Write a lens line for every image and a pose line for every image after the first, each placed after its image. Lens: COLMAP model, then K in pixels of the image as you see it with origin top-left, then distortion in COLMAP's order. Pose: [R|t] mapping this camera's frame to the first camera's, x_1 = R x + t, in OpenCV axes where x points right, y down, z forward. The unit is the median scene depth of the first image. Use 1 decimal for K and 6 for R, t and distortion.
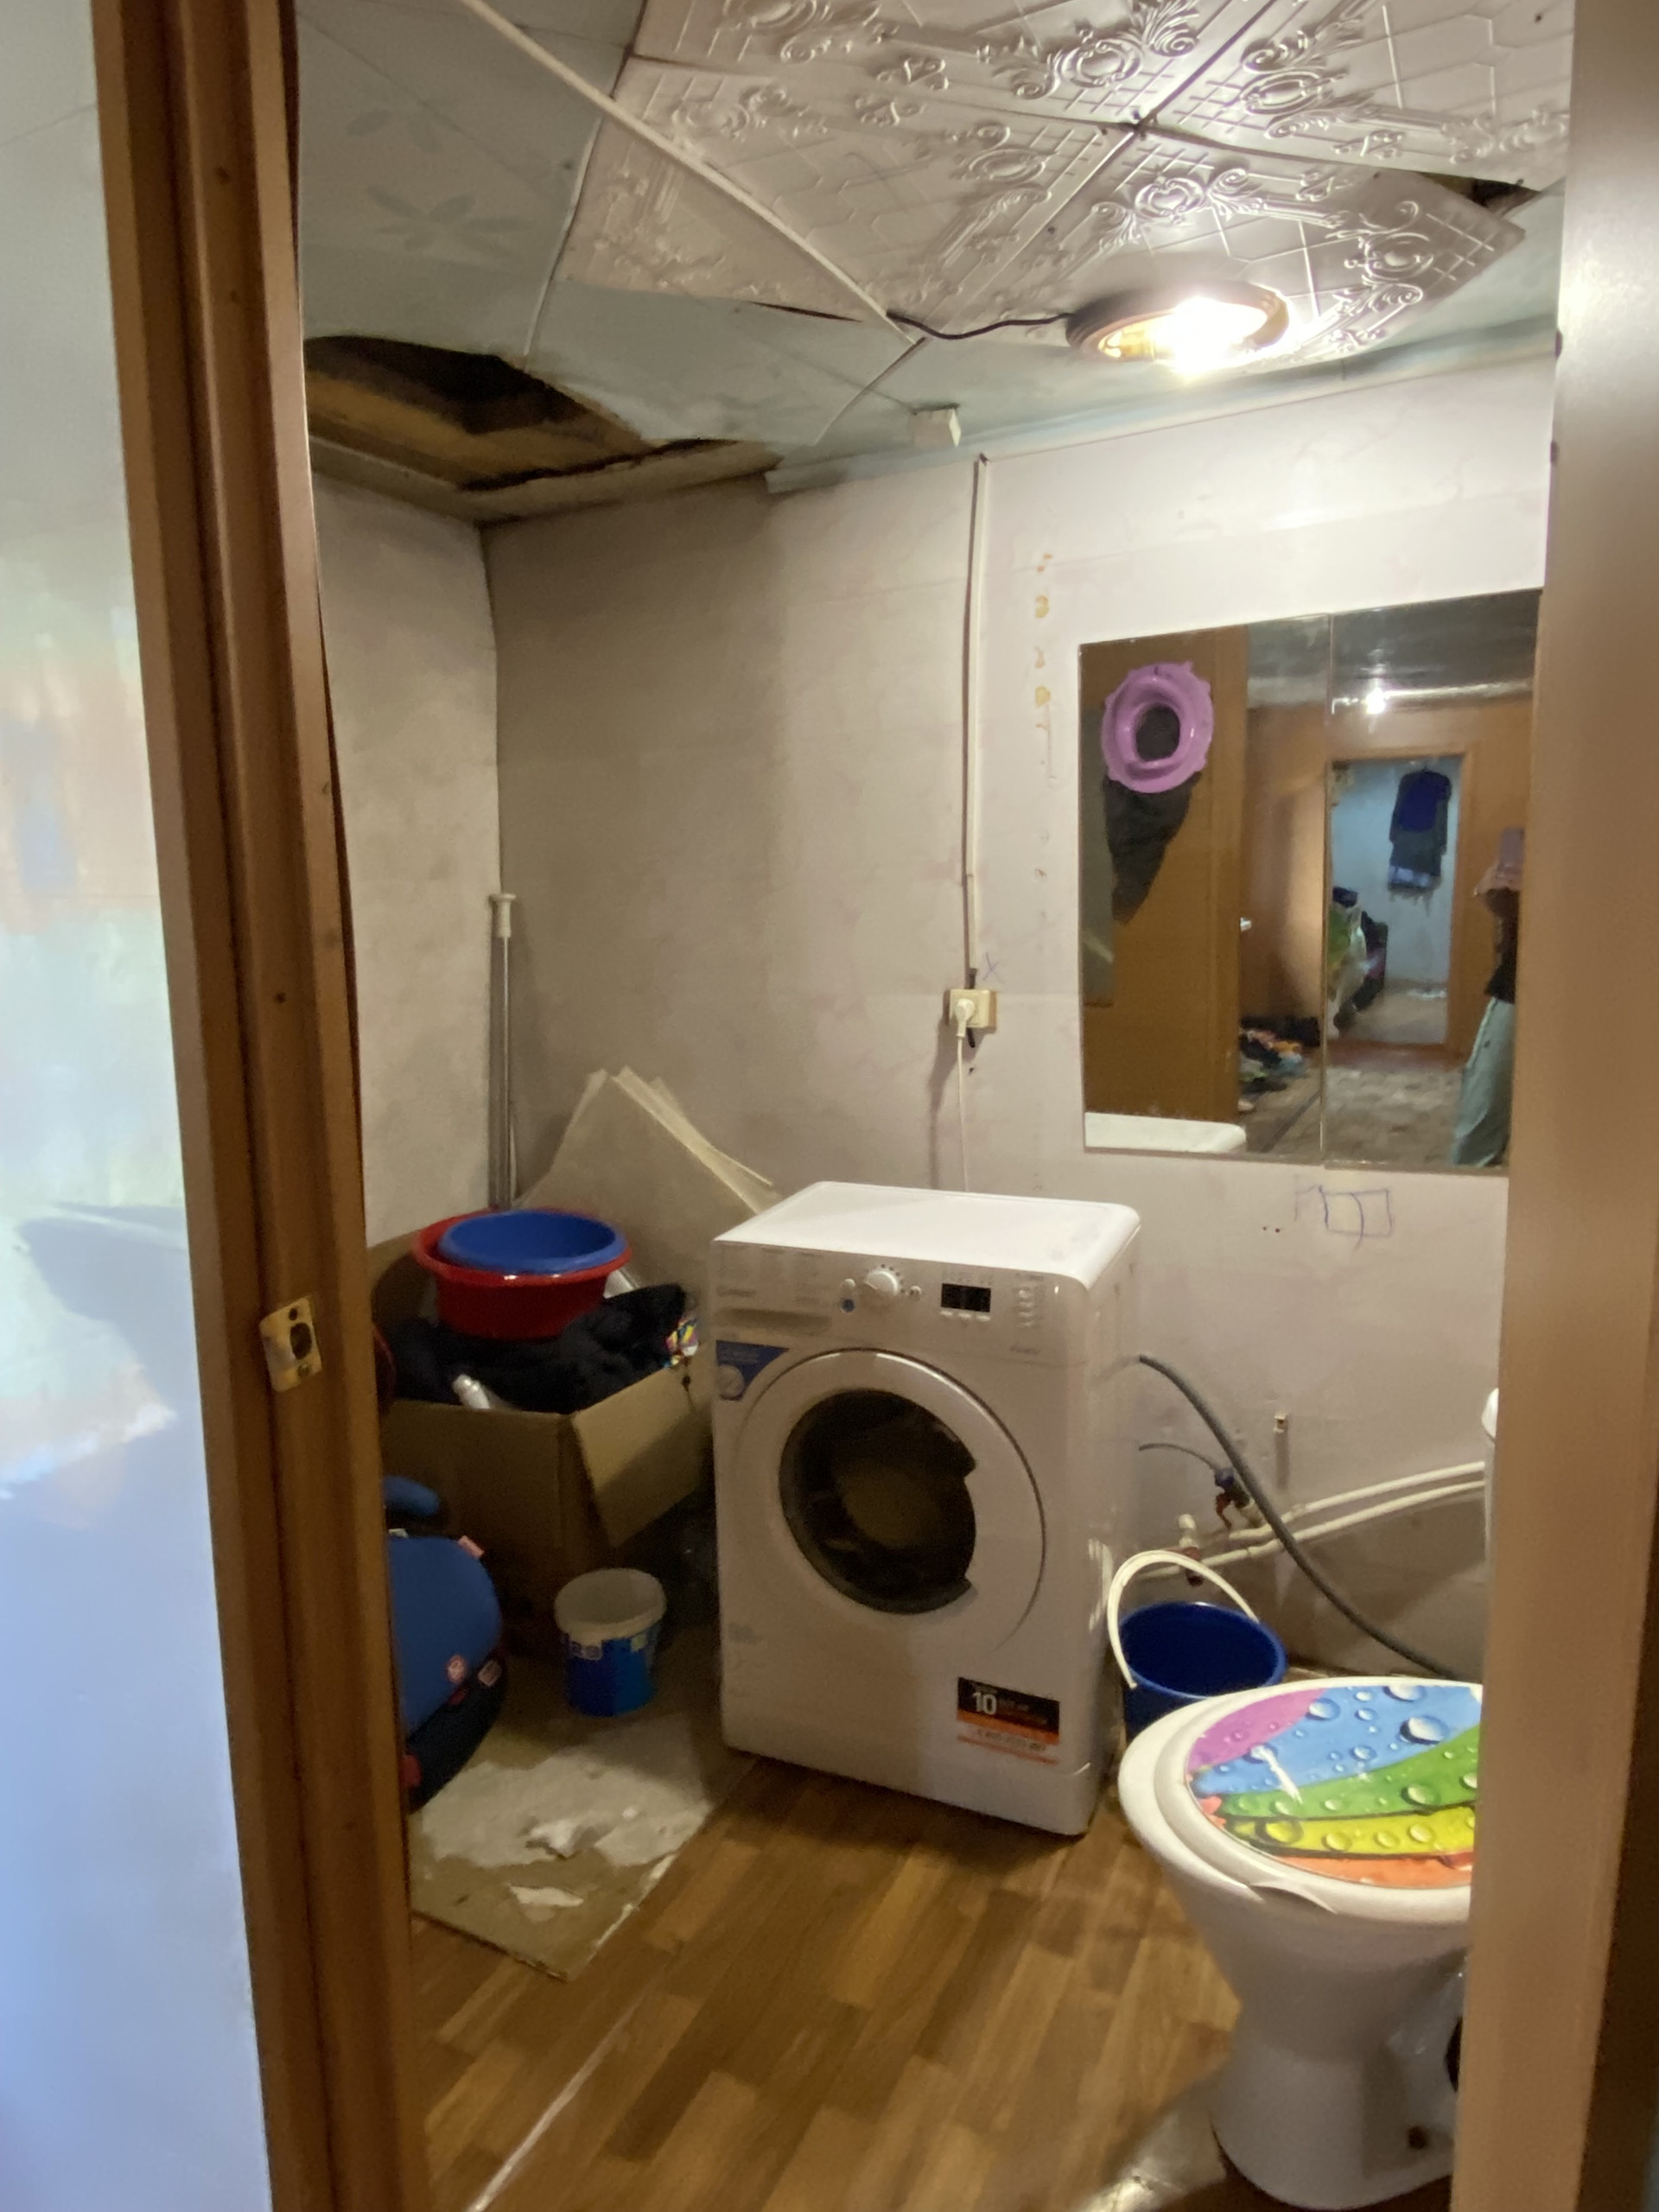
lens RADIAL K [[1367.9, 0, 831.1], [0, 1367.9, 1037.6], [0, 0, 1]] dist [0.062381, -0.068280]
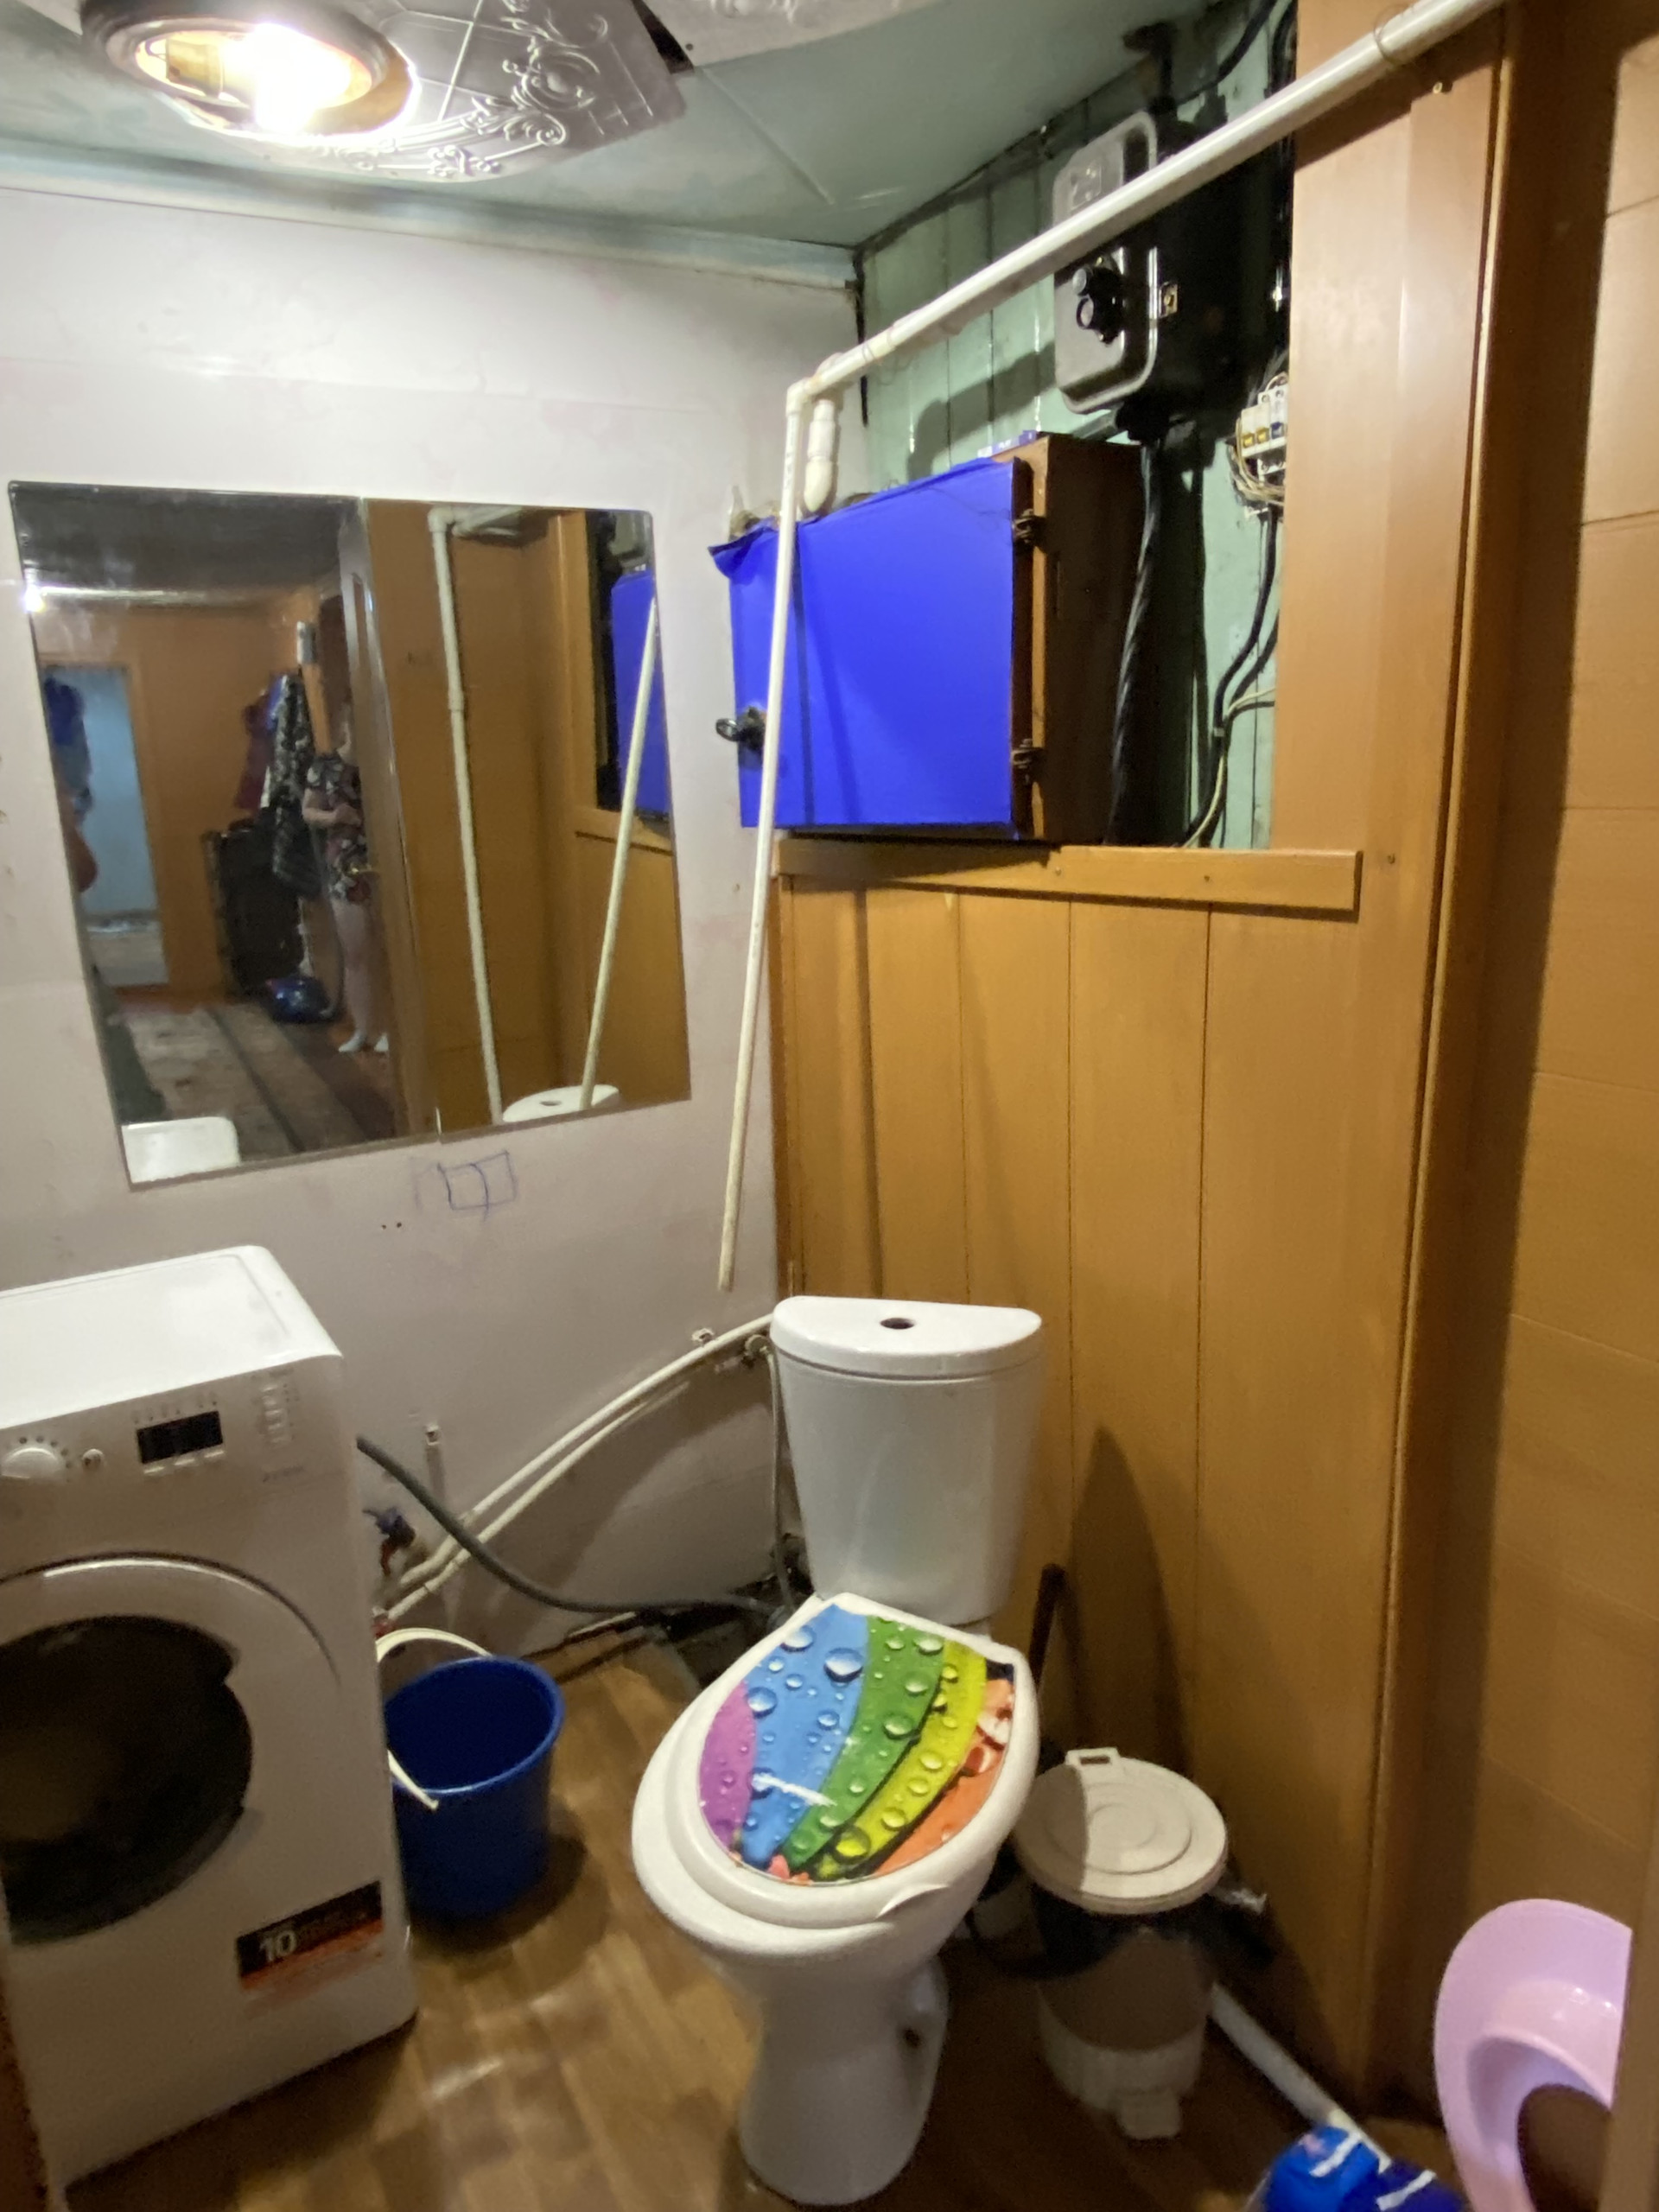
lens RADIAL K [[1372.3, 0, 822.8], [0, 1372.3, 1067.6], [0, 0, 1]] dist [0.057129, -0.060581]
pose [[0.570412, -0.167436, 0.804112, -0.288424], [0.113055, 0.985689, 0.125047, -0.051753], [-0.813541, 0.019580, 0.581177, 0.380048]]
